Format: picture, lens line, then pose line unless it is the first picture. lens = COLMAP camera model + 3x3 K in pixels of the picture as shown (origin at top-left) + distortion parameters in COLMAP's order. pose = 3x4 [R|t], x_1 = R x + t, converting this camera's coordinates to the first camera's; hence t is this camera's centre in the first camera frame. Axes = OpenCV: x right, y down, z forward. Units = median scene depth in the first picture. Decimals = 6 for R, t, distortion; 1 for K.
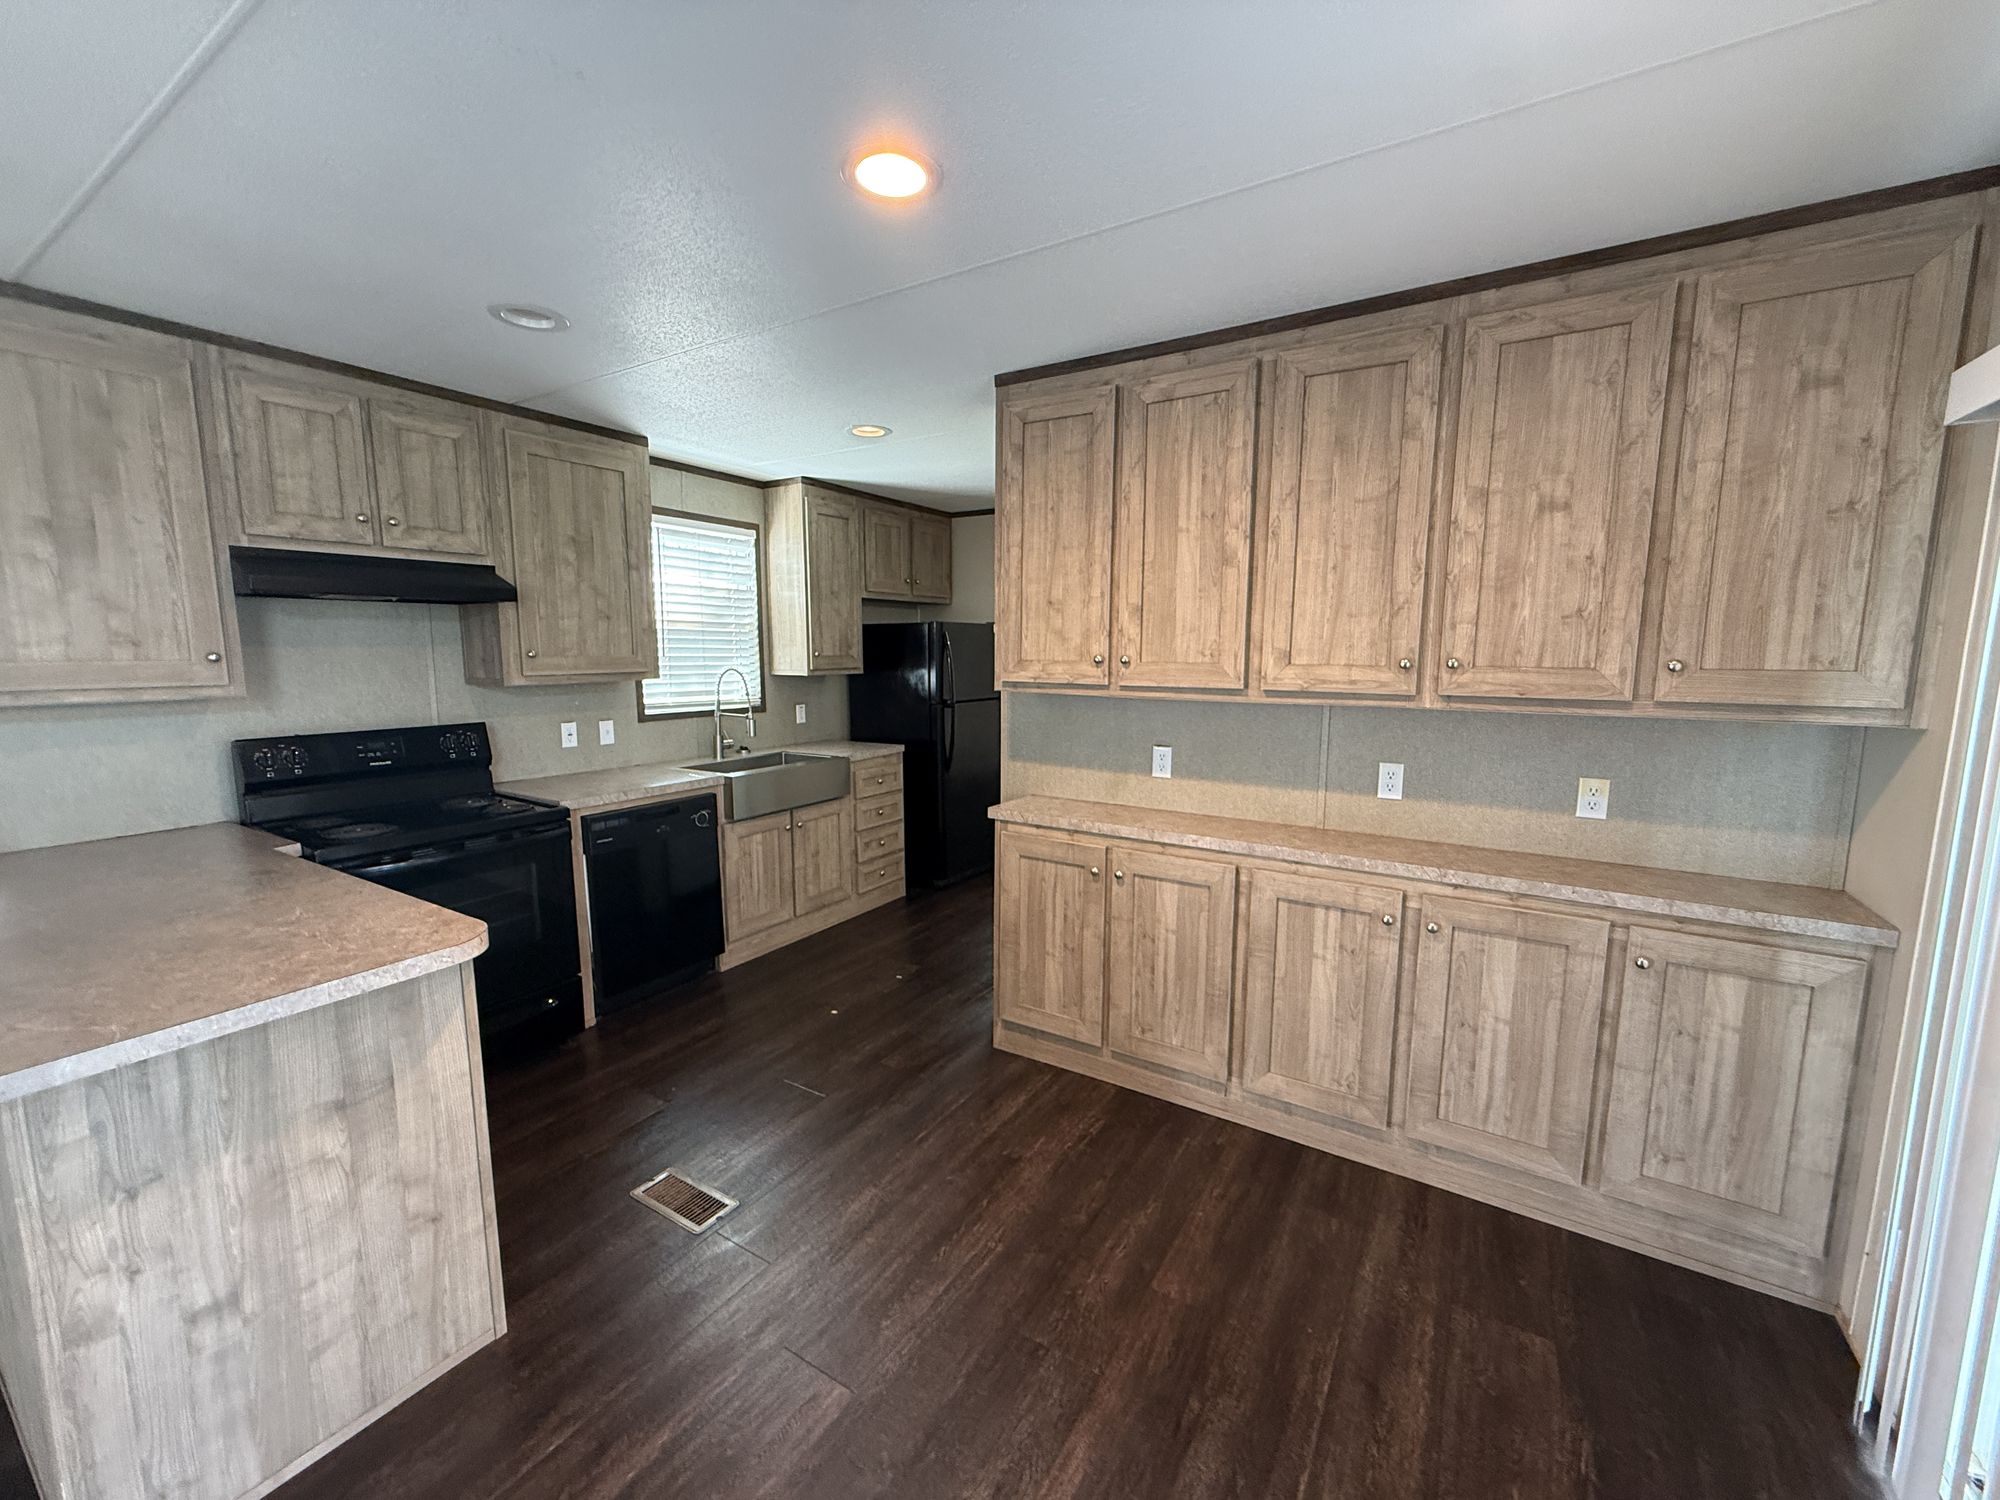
lens RADIAL K [[796.4, 0, 1000.5], [0, 796.4, 755.4], [0, 0, 1]] dist [0.000196, 0.000014]
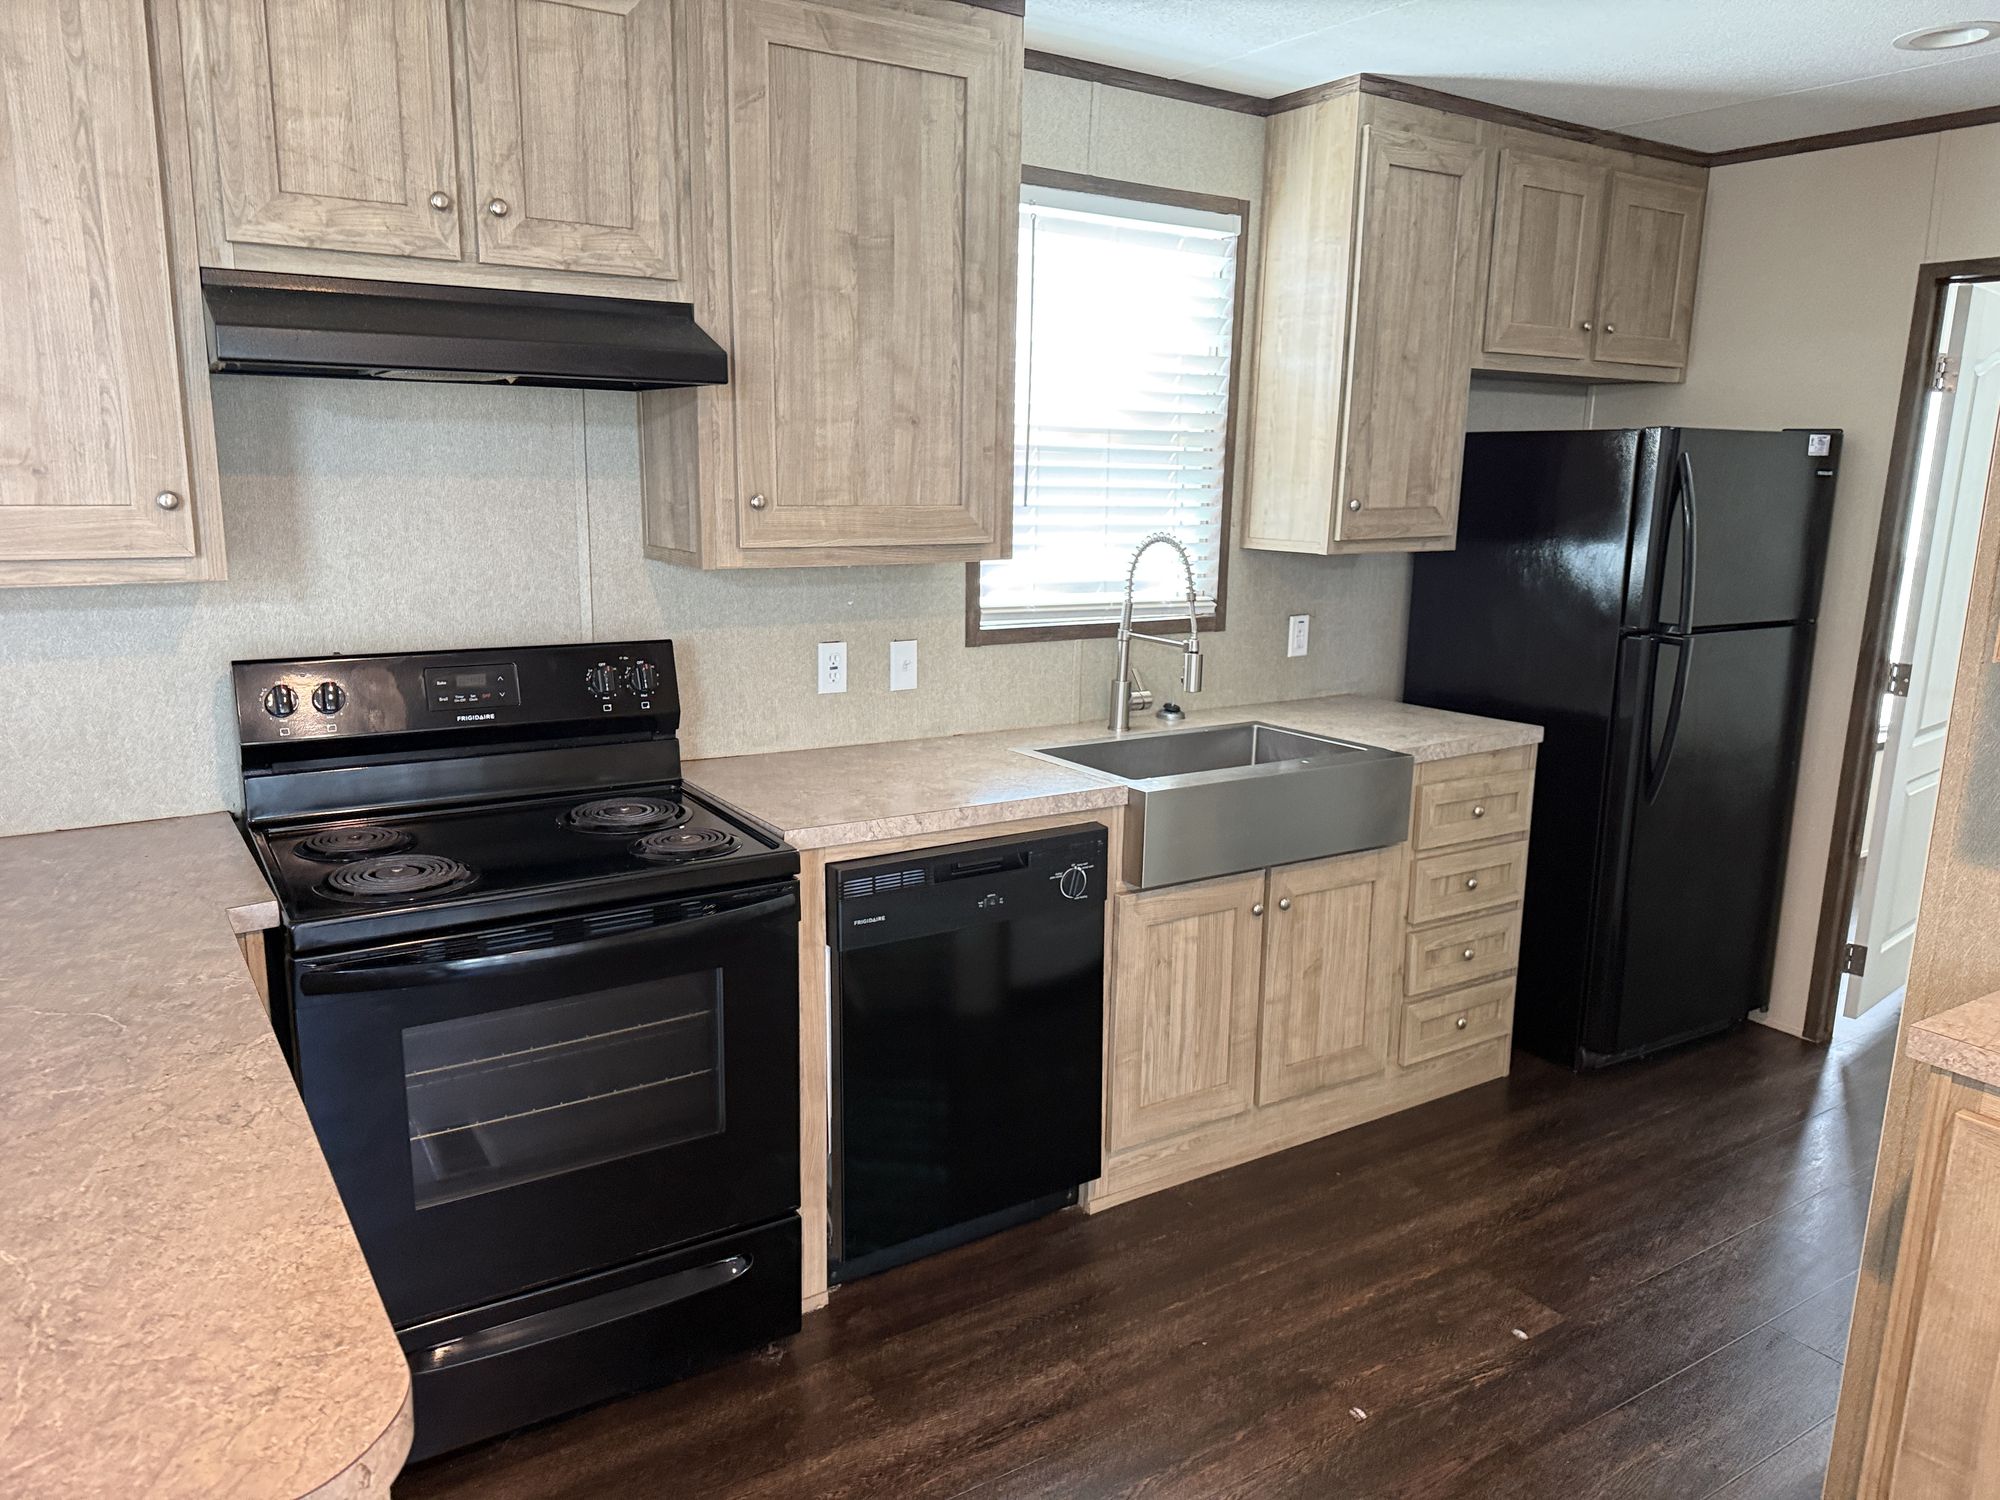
lens RADIAL K [[1381.7, 0, 1000.0], [0, 1381.7, 750.0], [0, 0, 1]] dist [0.091335, -0.110819]
pose [[0.908575, 0.097910, -0.406085, -0.100758], [-0.071425, 0.994240, 0.079913, -0.049299], [0.411570, -0.043602, 0.910335, 0.269357]]
